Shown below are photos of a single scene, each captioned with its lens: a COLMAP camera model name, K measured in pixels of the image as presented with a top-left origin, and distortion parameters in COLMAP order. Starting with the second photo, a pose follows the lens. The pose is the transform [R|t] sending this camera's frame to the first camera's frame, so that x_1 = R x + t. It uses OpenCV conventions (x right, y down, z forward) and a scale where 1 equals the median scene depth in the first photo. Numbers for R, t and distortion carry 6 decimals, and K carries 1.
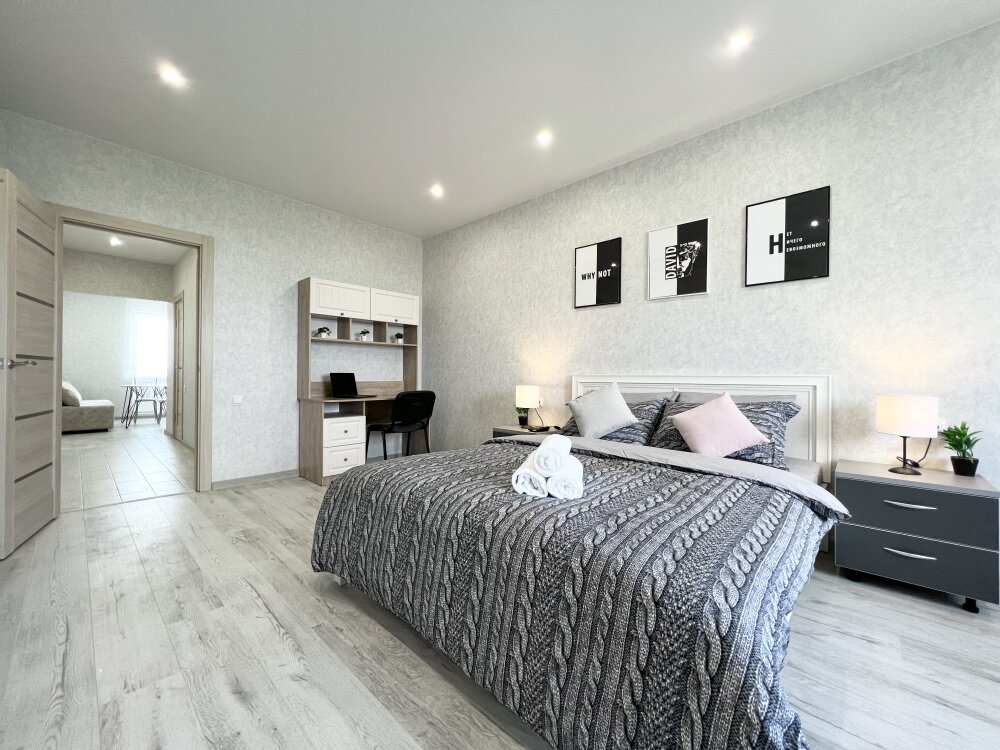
lens RADIAL K [[401.6, 0, 496.9], [0, 401.6, 374.3], [0, 0, 1]] dist [-0.000785, 0.000572]
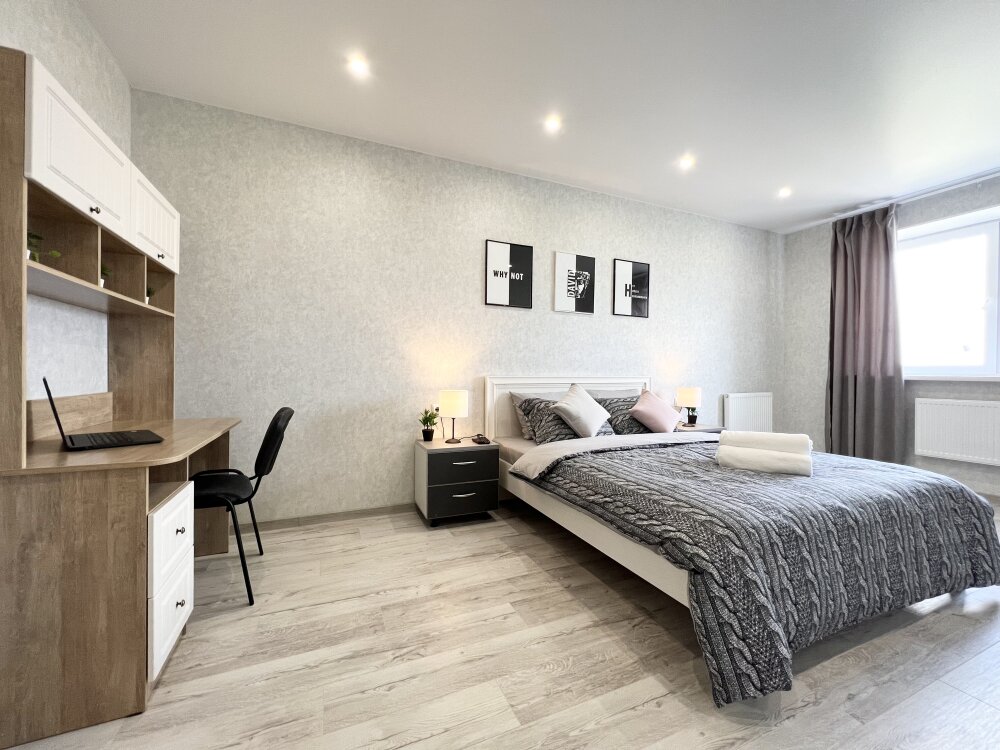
lens RADIAL K [[402.2, 0, 496.4], [0, 402.2, 371.3], [0, 0, 1]] dist [0.000193, 0.000120]
pose [[0.393375, -0.007300, 0.919349, -0.745280], [-0.010934, 0.999861, 0.012618, -0.025147], [-0.919313, -0.015015, 0.393240, 0.697671]]
